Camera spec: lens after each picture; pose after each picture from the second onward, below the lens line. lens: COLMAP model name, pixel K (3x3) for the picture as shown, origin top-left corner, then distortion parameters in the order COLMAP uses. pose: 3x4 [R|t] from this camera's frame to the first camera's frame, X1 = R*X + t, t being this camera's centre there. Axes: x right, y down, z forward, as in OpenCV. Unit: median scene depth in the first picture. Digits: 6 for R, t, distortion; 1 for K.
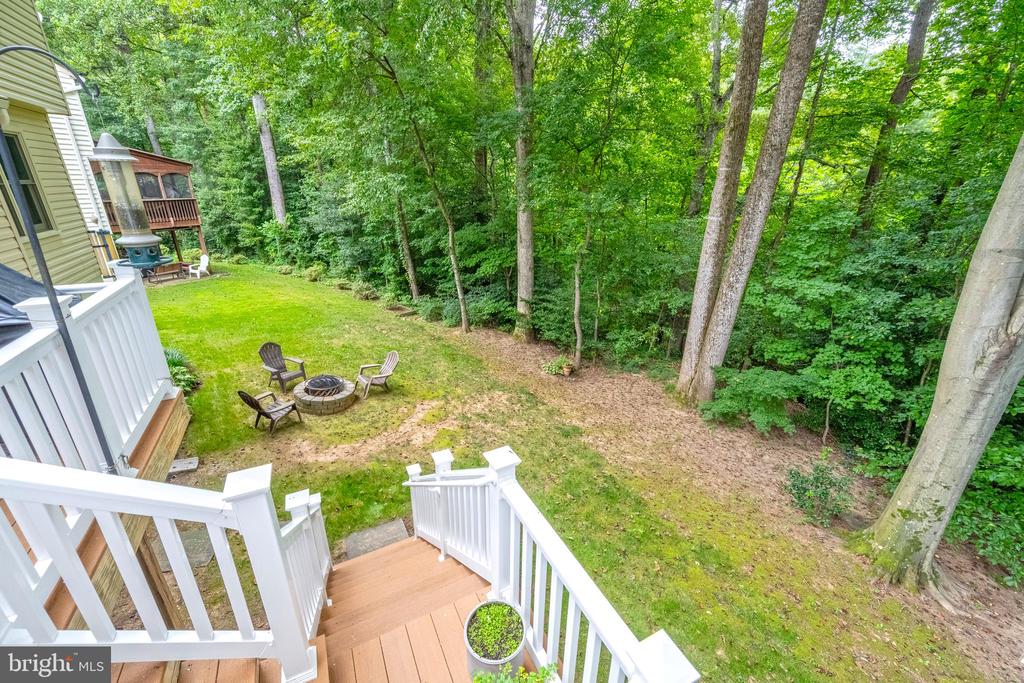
lens RADIAL K [[408.6, 0, 511.8], [0, 408.6, 338.8], [0, 0, 1]] dist [-0.001387, -0.000117]
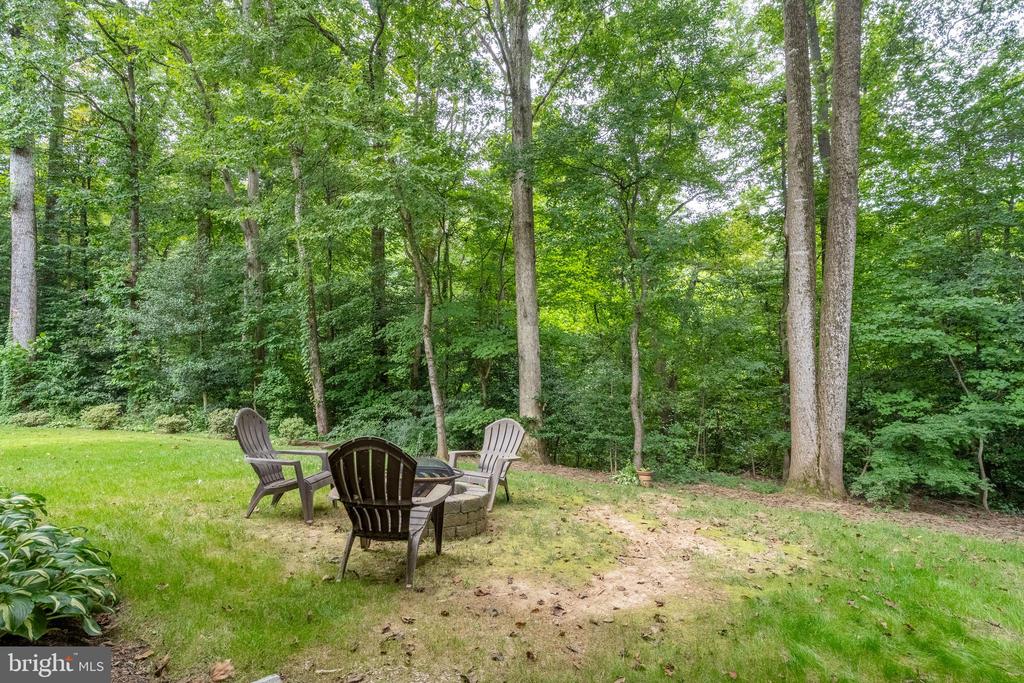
lens RADIAL K [[484.5, 0, 511.9], [0, 484.5, 344.4], [0, 0, 1]] dist [-0.001132, 0.000085]
pose [[0.923429, -0.018097, 0.383342, -0.355876], [0.158799, 0.927379, -0.338749, 0.103385], [-0.349373, 0.373685, 0.859243, 0.310447]]
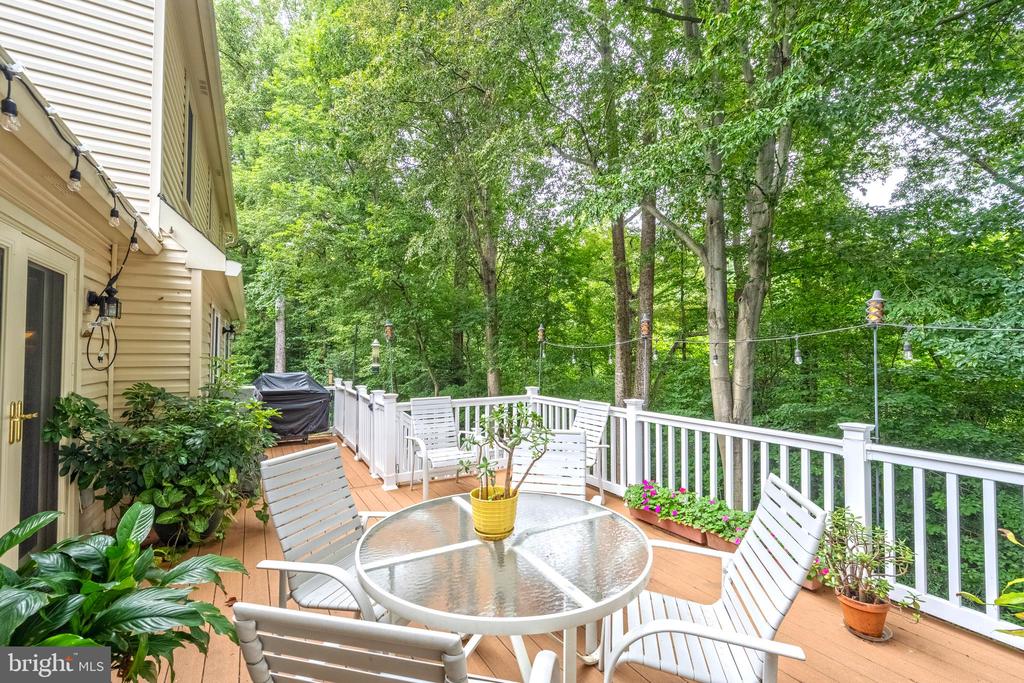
lens RADIAL K [[433.2, 0, 511.8], [0, 433.2, 344.4], [0, 0, 1]] dist [0.003006, -0.000052]
pose [[0.997684, -0.015263, 0.066280, 0.000487], [0.039398, 0.924045, -0.380248, 0.149796], [-0.055442, 0.381979, 0.922507, -0.373174]]
